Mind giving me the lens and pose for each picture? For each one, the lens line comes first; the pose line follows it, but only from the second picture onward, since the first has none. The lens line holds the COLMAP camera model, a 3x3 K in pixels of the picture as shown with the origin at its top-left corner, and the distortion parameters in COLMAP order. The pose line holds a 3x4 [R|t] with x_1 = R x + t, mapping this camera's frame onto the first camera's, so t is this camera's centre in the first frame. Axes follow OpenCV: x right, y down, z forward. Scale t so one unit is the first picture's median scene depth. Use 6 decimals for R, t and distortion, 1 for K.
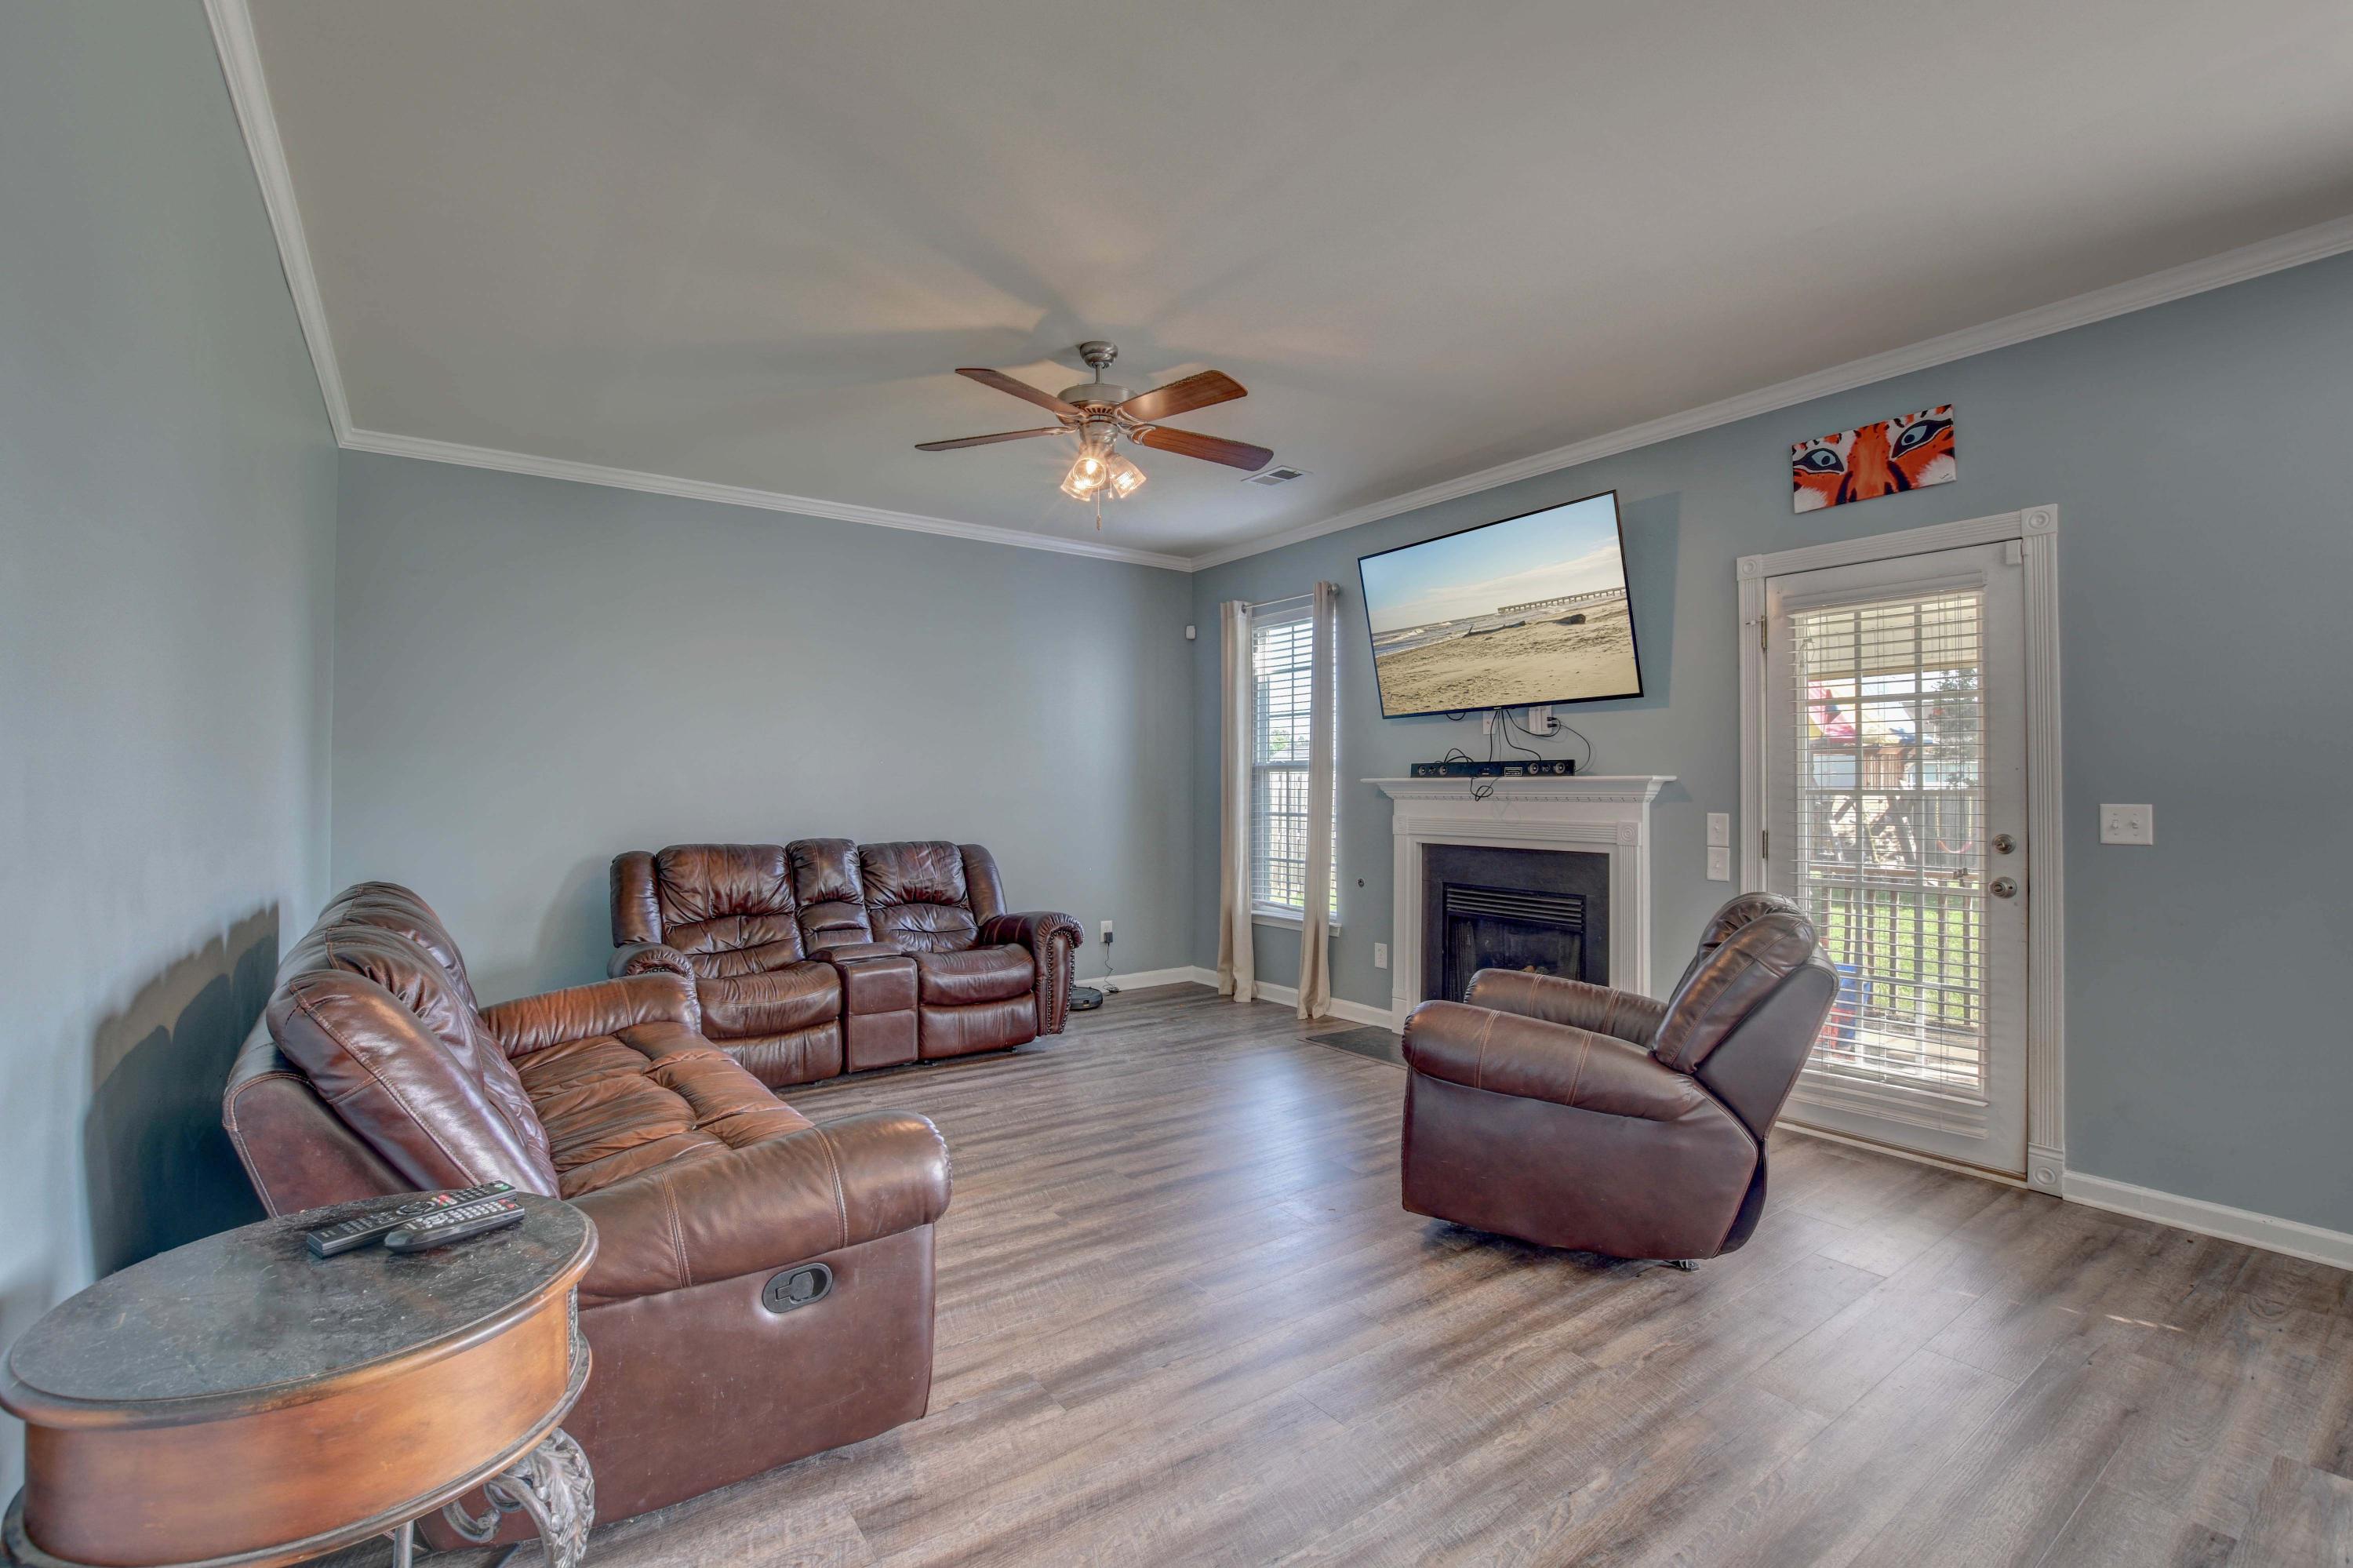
lens RADIAL K [[1037.8, 0, 1179.9], [0, 1037.8, 776.8], [0, 0, 1]] dist [-0.028178, 0.001105]
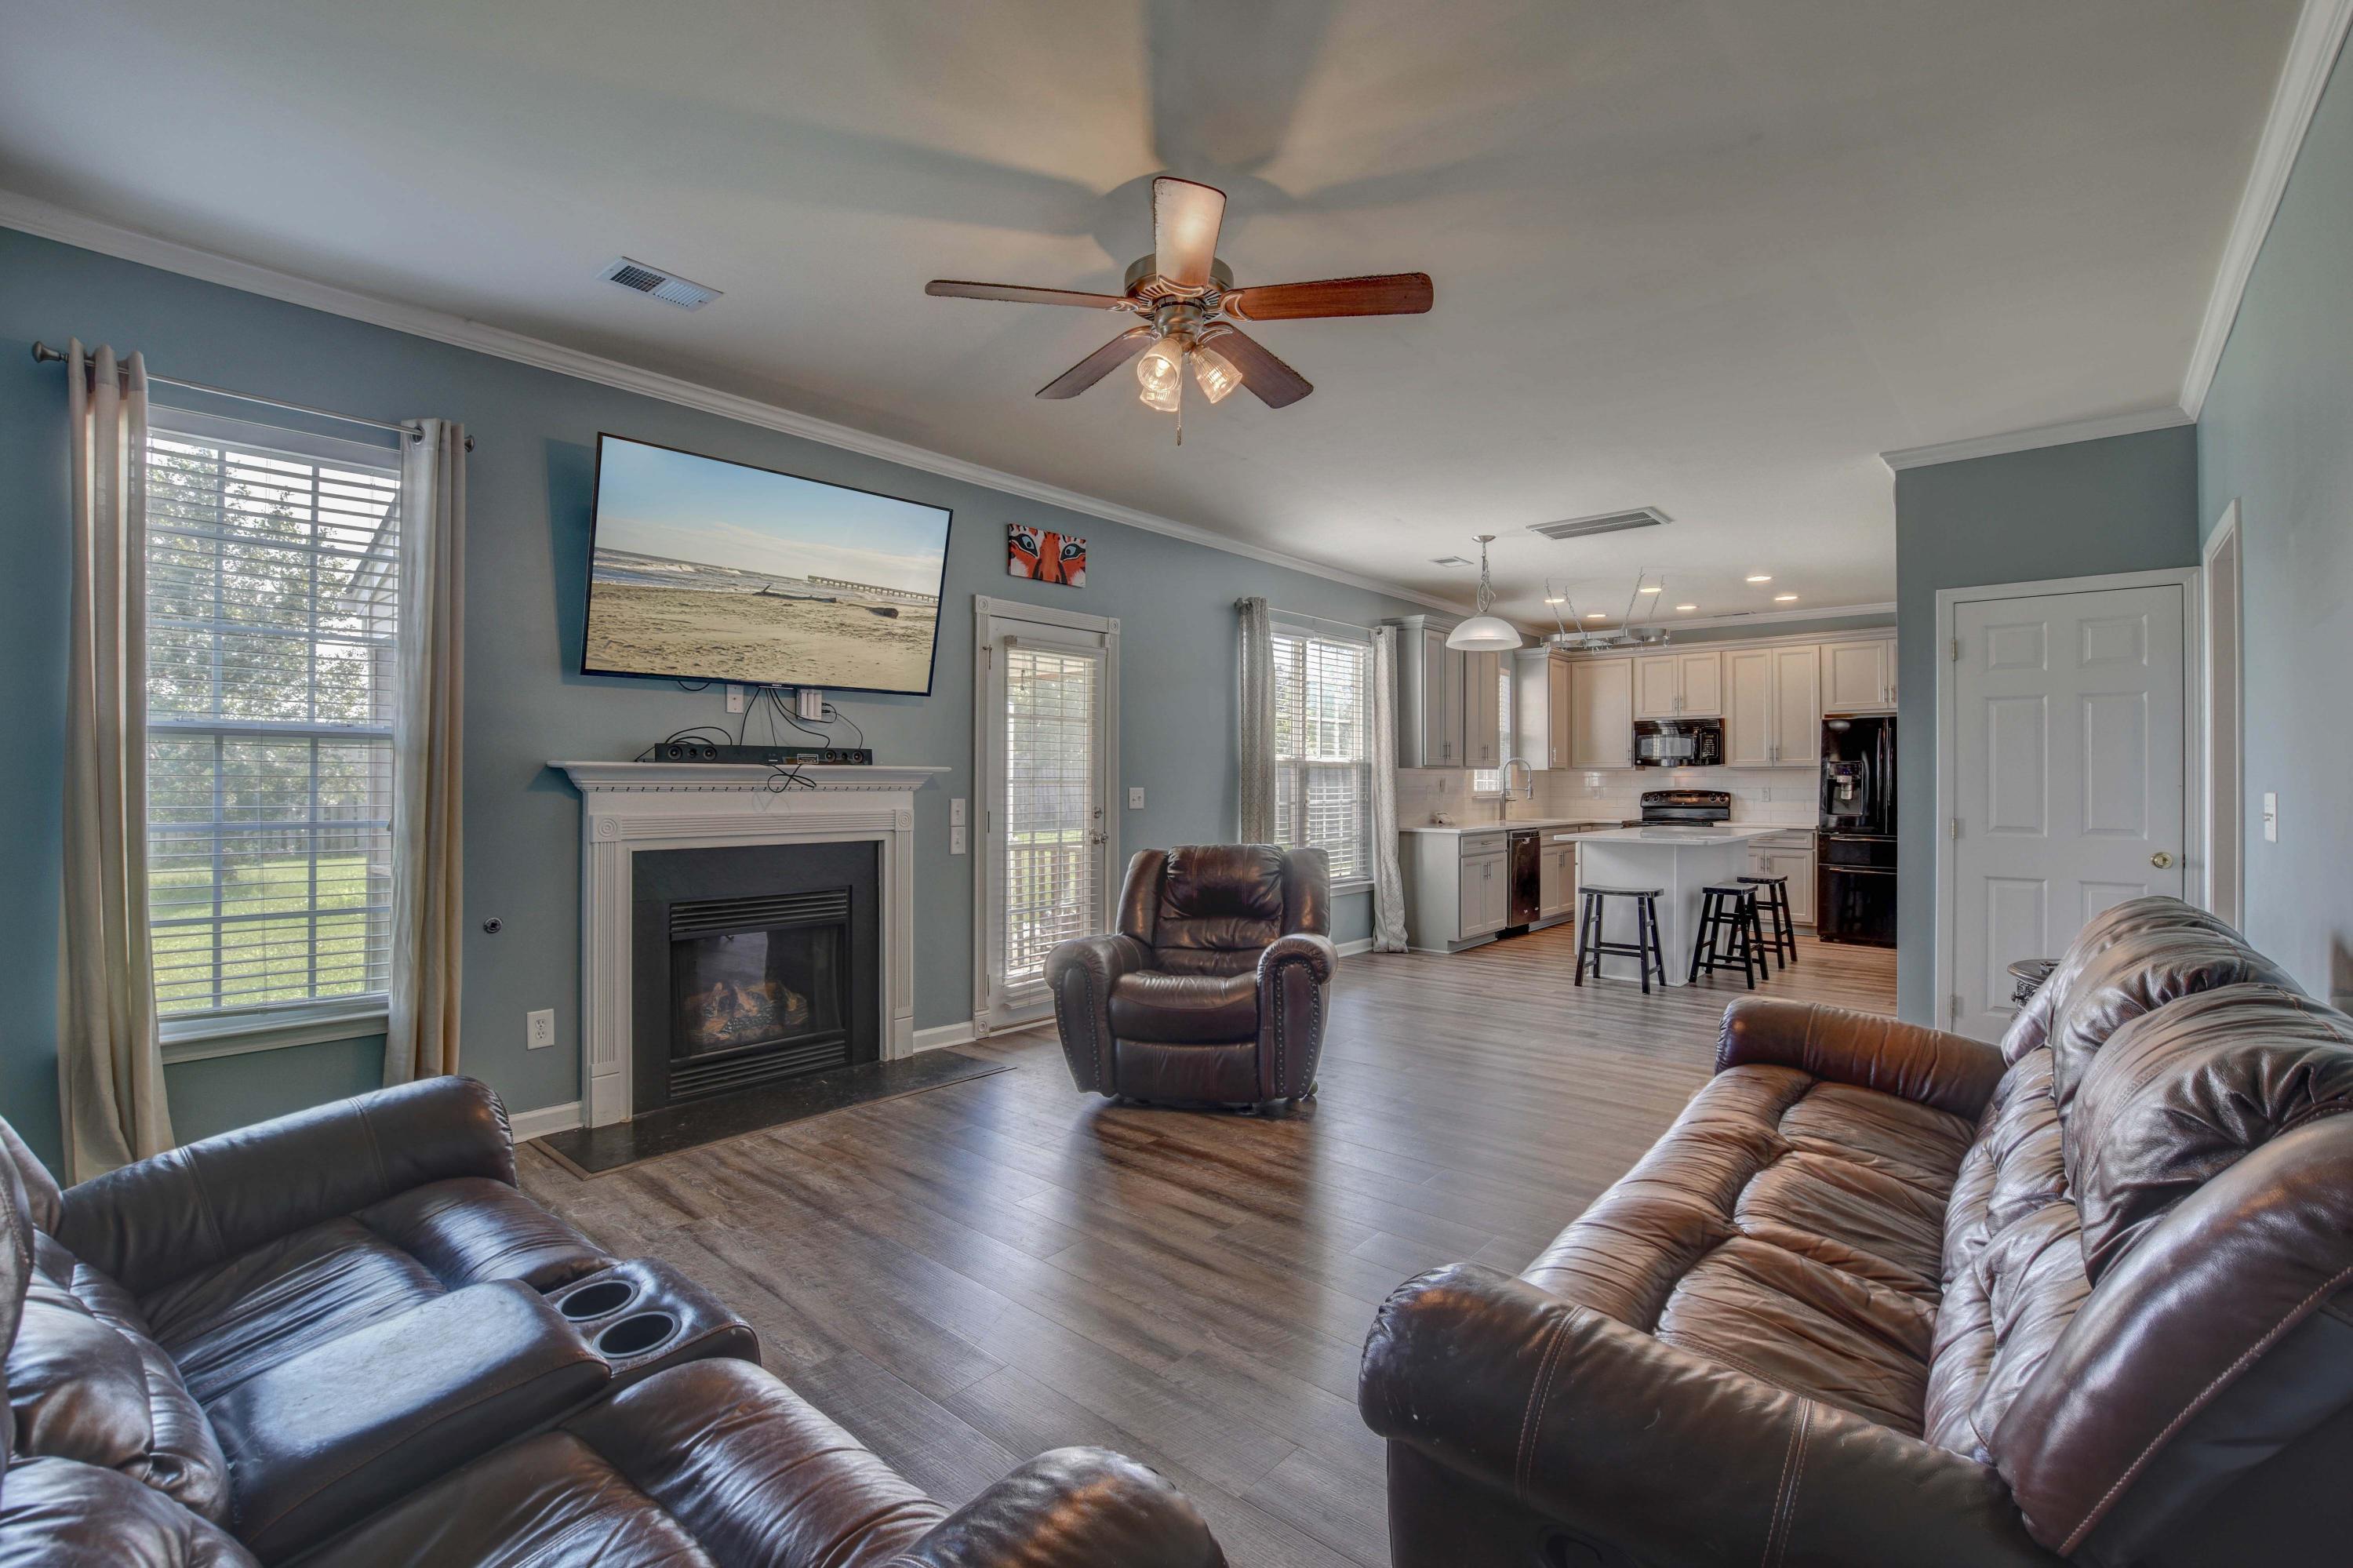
lens RADIAL K [[1037.8, 0, 1179.9], [0, 1037.8, 776.8], [0, 0, 1]] dist [-0.028178, 0.001105]
pose [[-0.231510, 0.001951, 0.972831, -0.673331], [-0.014694, 0.999877, -0.005502, 0.011402], [-0.972722, -0.015568, -0.231453, 0.949564]]
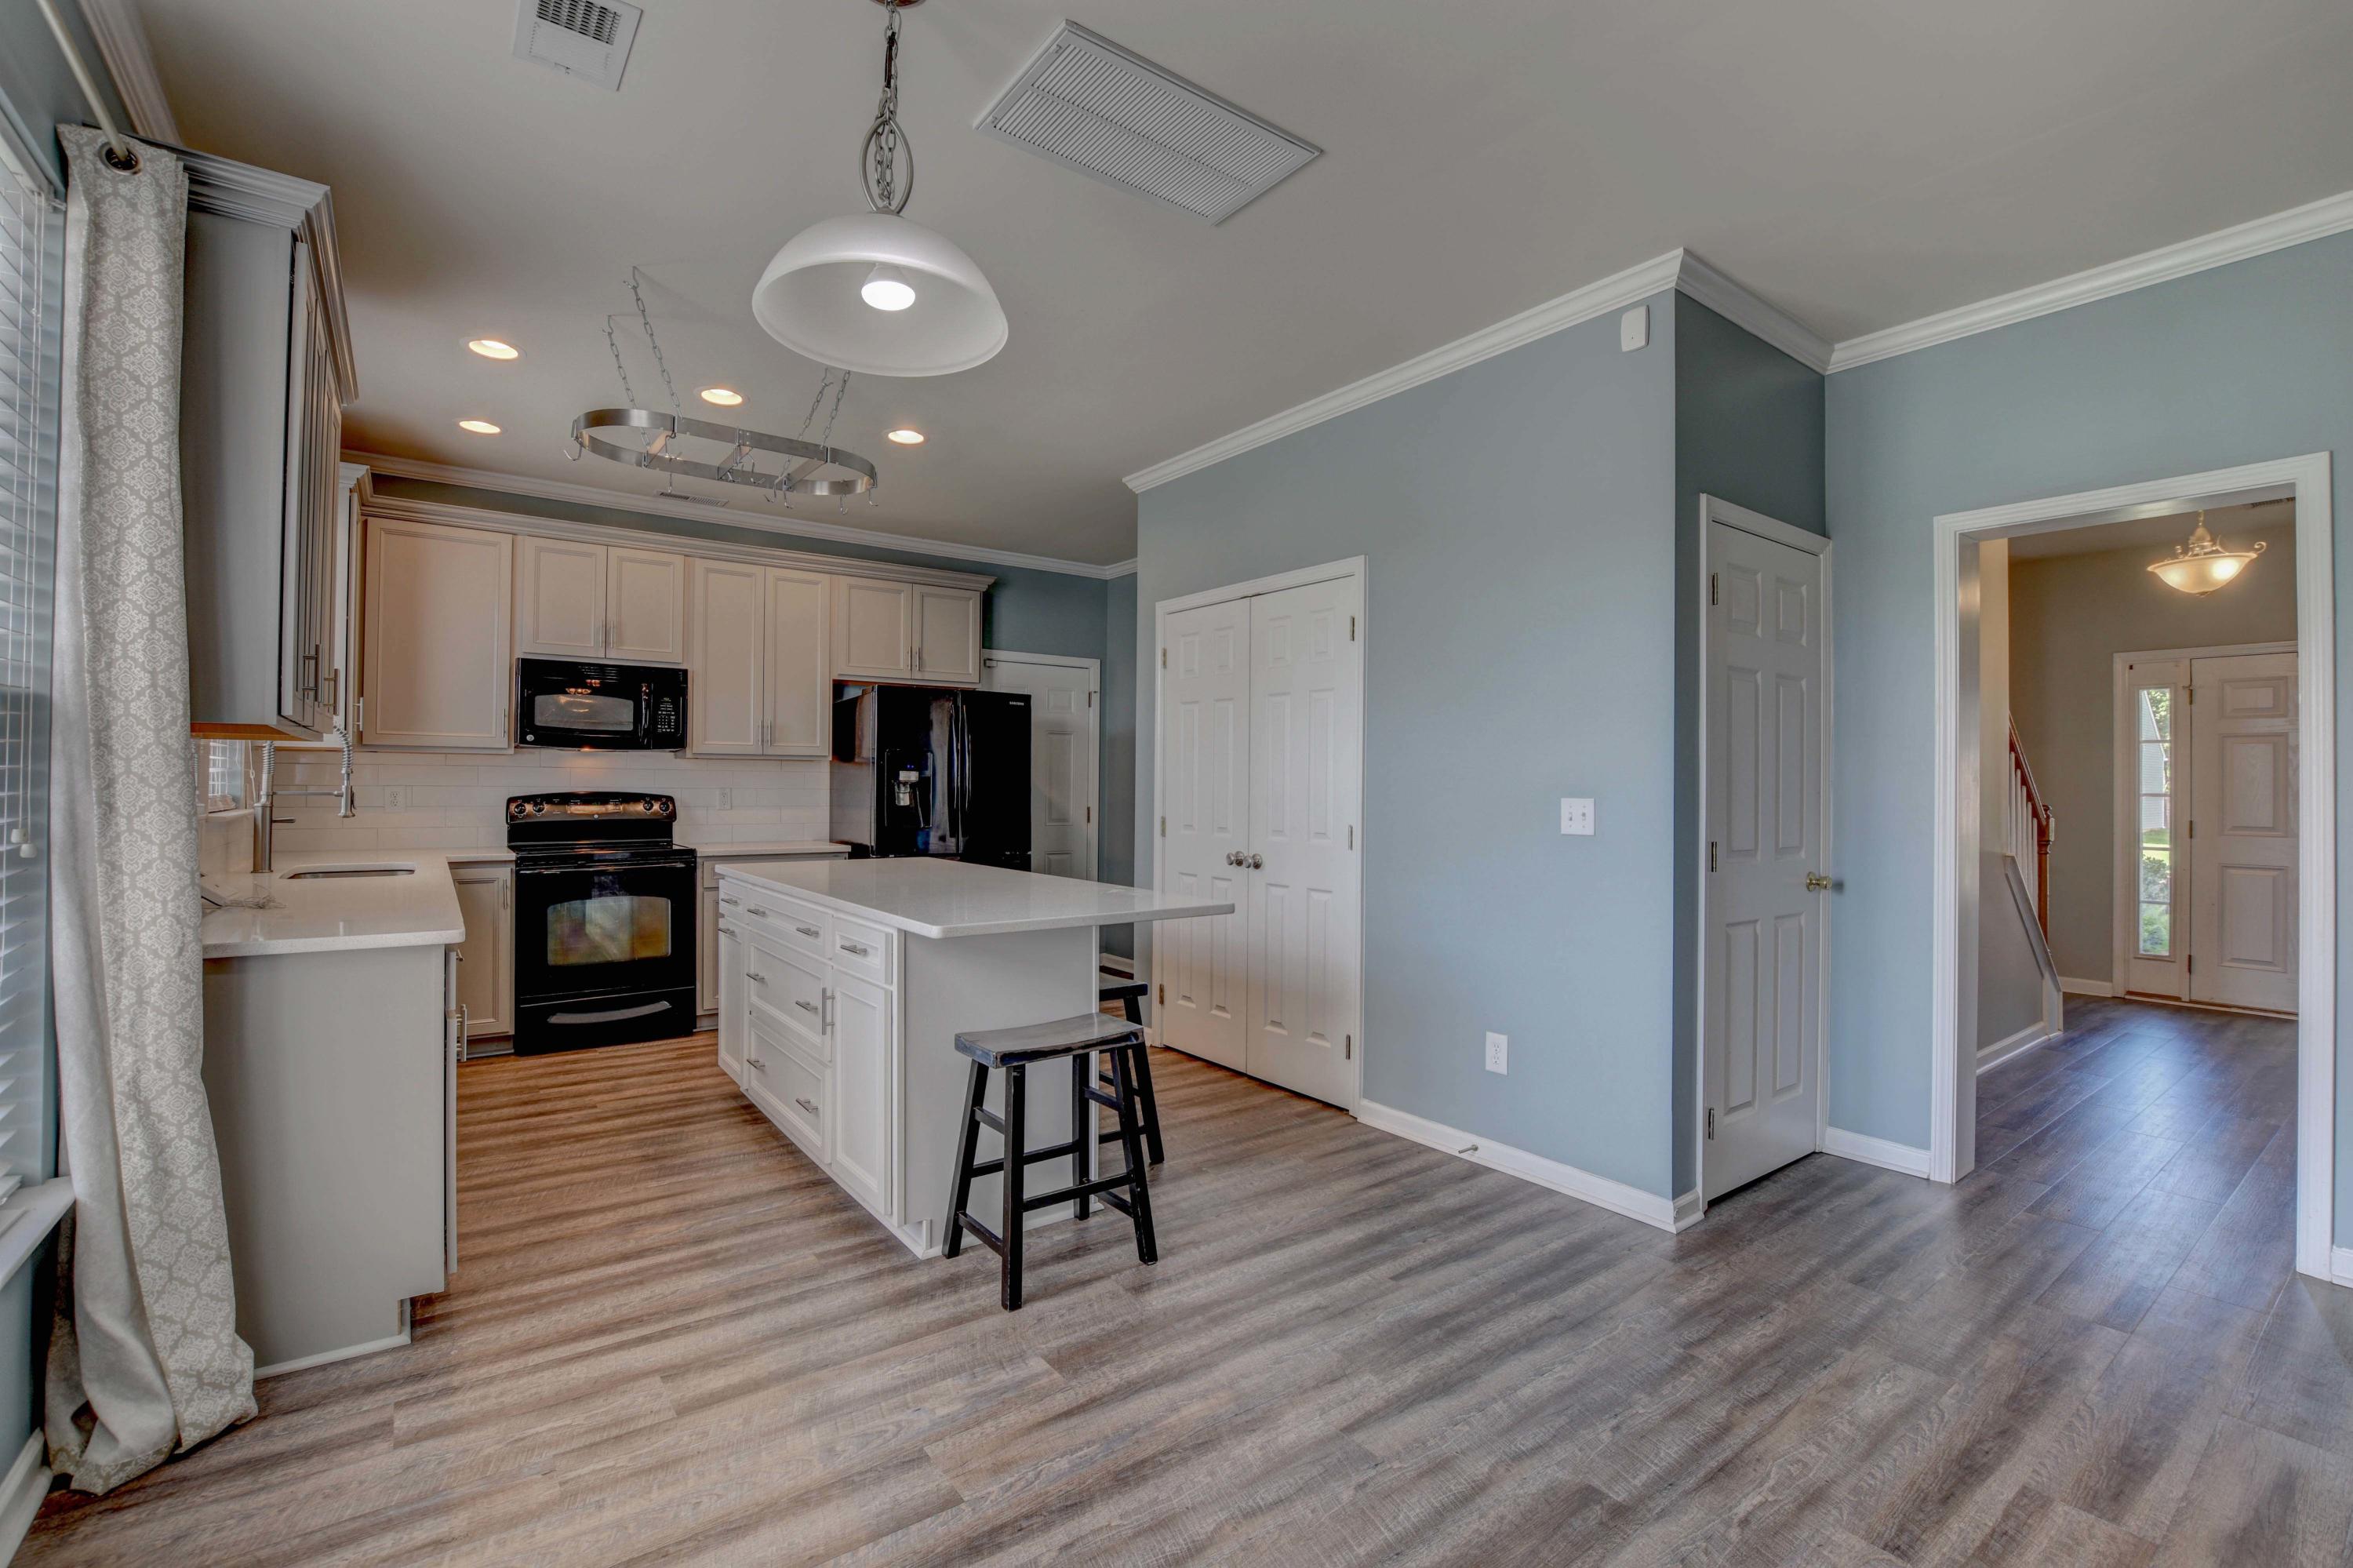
lens RADIAL K [[1037.8, 0, 1179.9], [0, 1037.8, 776.8], [0, 0, 1]] dist [-0.028178, 0.001105]
pose [[-0.999753, -0.010383, -0.019665, 0.536677], [-0.010005, 0.999765, -0.019216, 0.010307], [0.019860, -0.019014, -0.999622, 0.629926]]
